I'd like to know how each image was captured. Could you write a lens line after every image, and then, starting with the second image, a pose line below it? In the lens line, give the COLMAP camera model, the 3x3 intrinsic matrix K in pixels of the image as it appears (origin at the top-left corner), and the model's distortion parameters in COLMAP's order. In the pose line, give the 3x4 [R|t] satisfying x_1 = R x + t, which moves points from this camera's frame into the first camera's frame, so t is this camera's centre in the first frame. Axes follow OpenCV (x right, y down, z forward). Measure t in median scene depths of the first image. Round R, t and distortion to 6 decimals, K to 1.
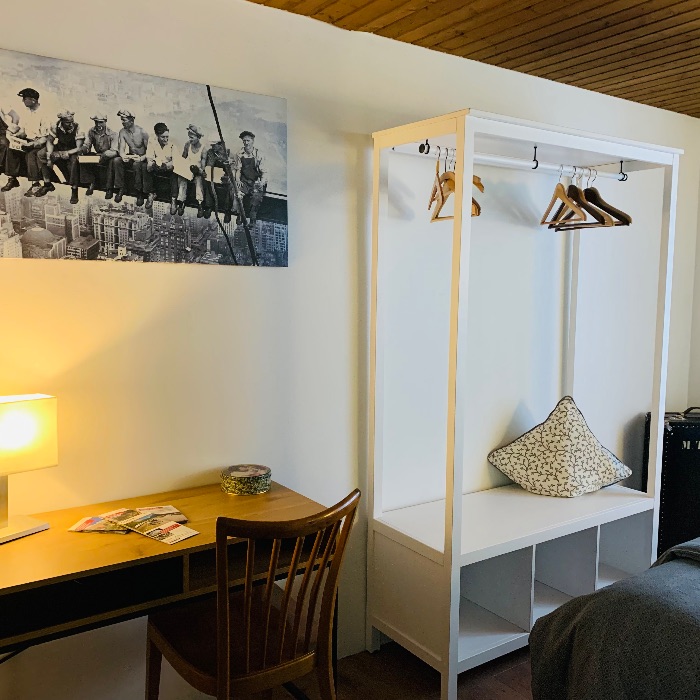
lens RADIAL K [[705.2, 0, 350.0], [0, 705.2, 350.0], [0, 0, 1]] dist [0.058927, -0.131024]
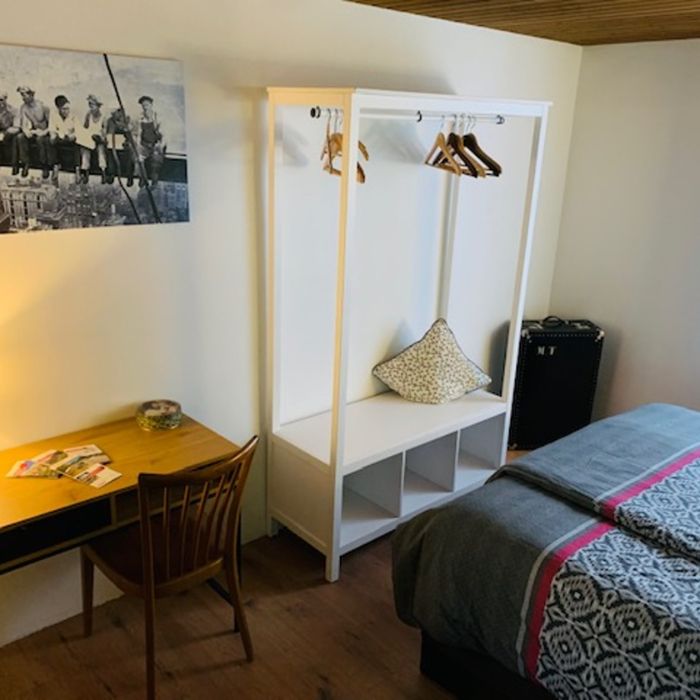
lens RADIAL K [[705.2, 0, 350.0], [0, 705.2, 350.0], [0, 0, 1]] dist [0.058927, -0.131024]
pose [[0.991256, -0.012463, 0.131362, 0.011551], [-0.016946, 0.975262, 0.220403, -0.177193], [-0.130860, -0.220702, 0.966523, -0.132045]]
